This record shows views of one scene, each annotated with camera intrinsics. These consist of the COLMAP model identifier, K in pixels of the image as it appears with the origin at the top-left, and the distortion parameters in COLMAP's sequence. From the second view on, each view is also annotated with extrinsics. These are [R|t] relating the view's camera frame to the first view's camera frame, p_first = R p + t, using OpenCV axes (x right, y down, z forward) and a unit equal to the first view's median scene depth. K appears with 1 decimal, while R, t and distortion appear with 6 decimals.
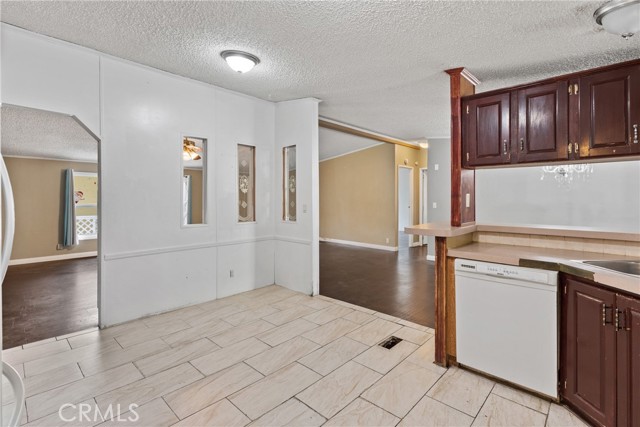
lens RADIAL K [[300.5, 0, 319.6], [0, 300.5, 196.4], [0, 0, 1]] dist [-0.002930, -0.000493]
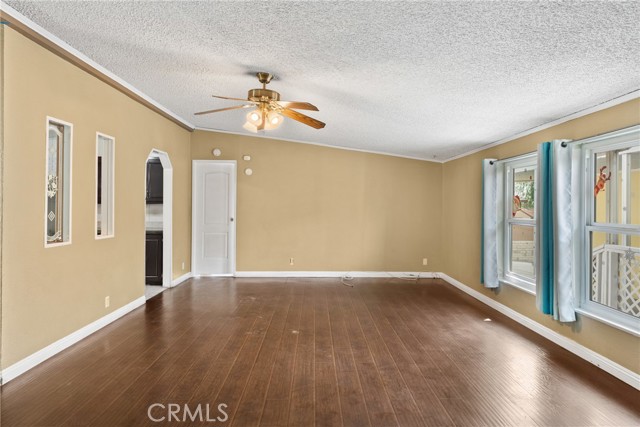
lens RADIAL K [[347.5, 0, 322.3], [0, 347.5, 205.5], [0, 0, 1]] dist [0.002084, 0.000670]
pose [[-0.720197, -0.005703, -0.693746, -0.275823], [0.000135, 0.999965, -0.008361, 0.018906], [0.693769, -0.006115, -0.720171, 3.034760]]
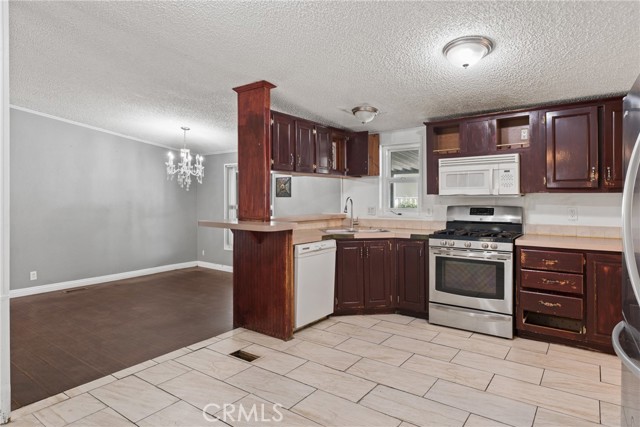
lens RADIAL K [[373.7, 0, 318.5], [0, 373.7, 195.3], [0, 0, 1]] dist [-0.004518, -0.000509]
pose [[-0.121996, 0.006417, 0.992510, -0.928554], [-0.004718, 0.999964, -0.007045, 0.009150], [-0.992519, -0.005542, -0.121961, 0.936718]]
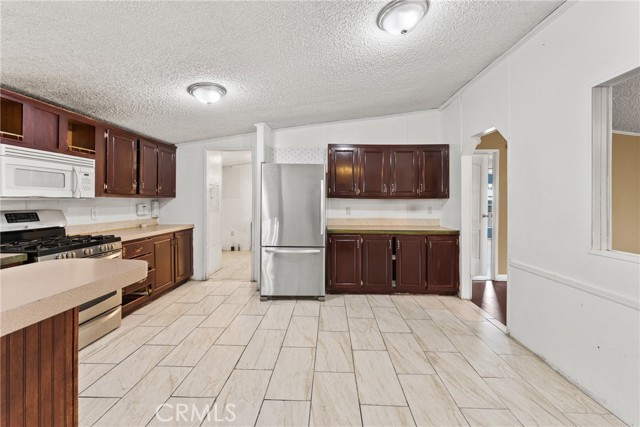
lens RADIAL K [[258.2, 0, 319.8], [0, 258.2, 202.3], [0, 0, 1]] dist [-0.000339, -0.000017]
pose [[-0.754329, -0.002309, -0.656493, 0.321889], [0.001324, 0.999986, -0.005038, 0.016719], [0.656495, -0.004669, -0.754316, 1.383975]]
